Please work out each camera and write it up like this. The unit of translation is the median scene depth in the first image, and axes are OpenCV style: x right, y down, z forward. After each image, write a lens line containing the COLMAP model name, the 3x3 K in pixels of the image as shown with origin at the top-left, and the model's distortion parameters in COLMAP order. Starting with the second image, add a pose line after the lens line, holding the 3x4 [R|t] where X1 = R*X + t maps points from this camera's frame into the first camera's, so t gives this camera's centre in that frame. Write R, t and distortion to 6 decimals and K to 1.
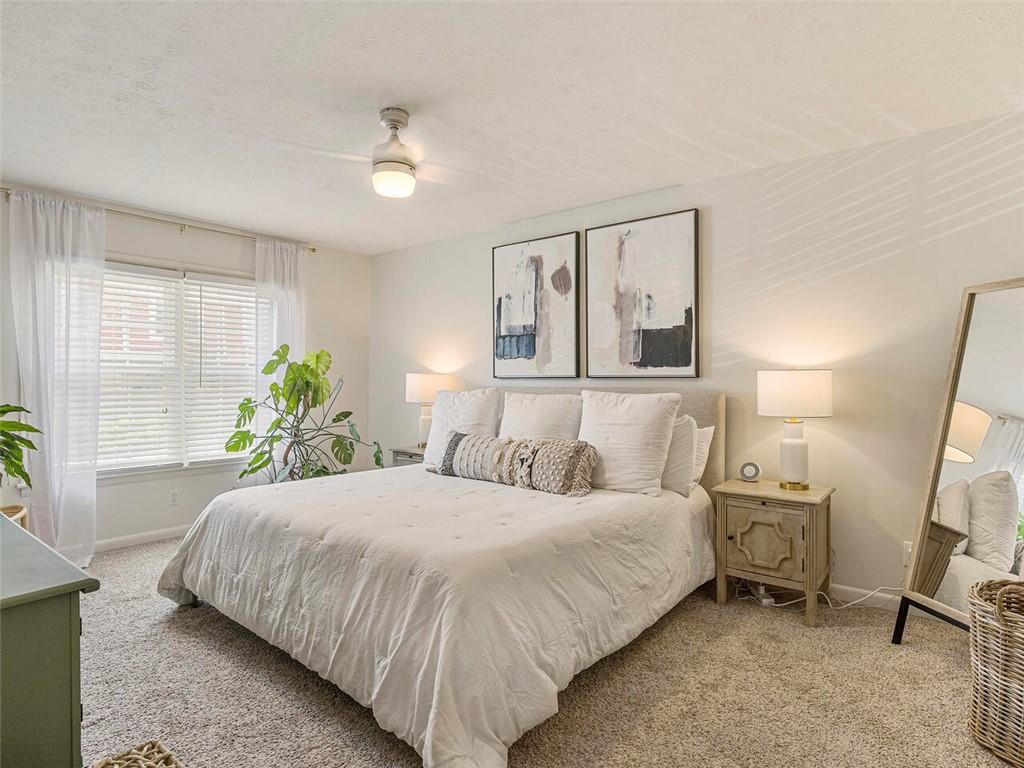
lens RADIAL K [[561.5, 0, 508.1], [0, 561.5, 383.7], [0, 0, 1]] dist [-0.021842, 0.000441]
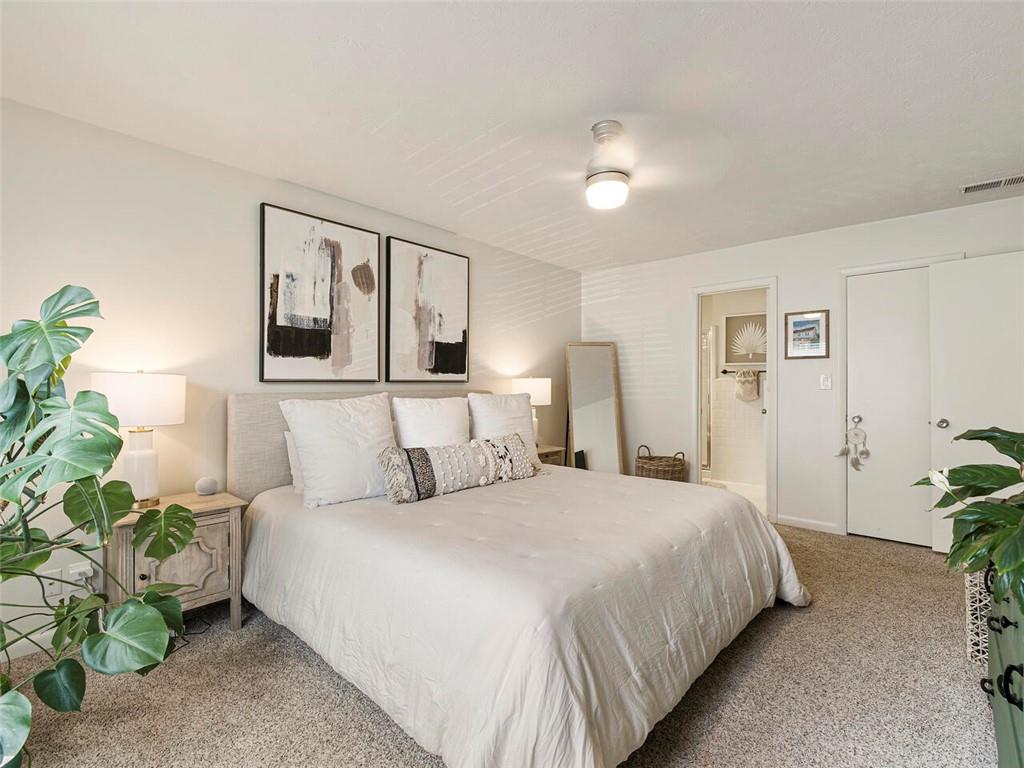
lens RADIAL K [[482.4, 0, 505.2], [0, 482.4, 382.7], [0, 0, 1]] dist [-0.004692, -0.000217]
pose [[0.058152, 0.001231, 0.998307, -0.723192], [0.005513, 0.999984, -0.001554, -0.006532], [-0.998293, 0.005594, 0.058144, 0.740665]]
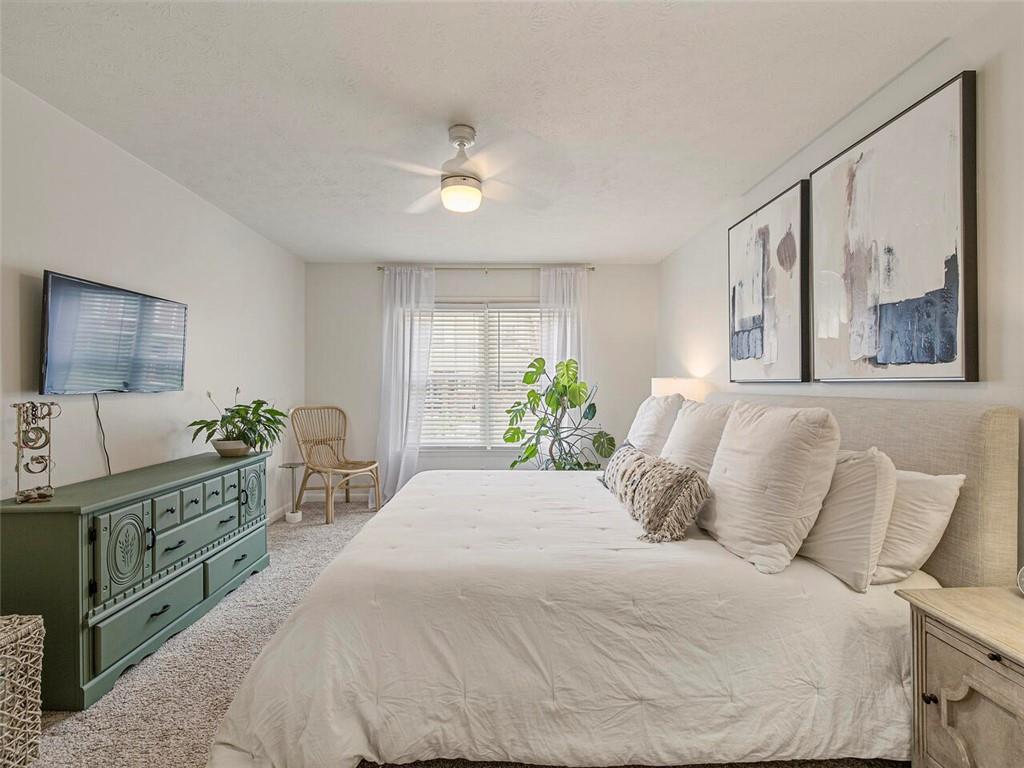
lens RADIAL K [[482.4, 0, 508.9], [0, 482.4, 385.8], [0, 0, 1]] dist [-0.004692, -0.000217]
pose [[0.649109, 0.001342, -0.760694, 0.353869], [-0.004787, 0.999986, -0.002321, -0.003116], [0.760681, 0.005148, 0.649106, 0.315661]]
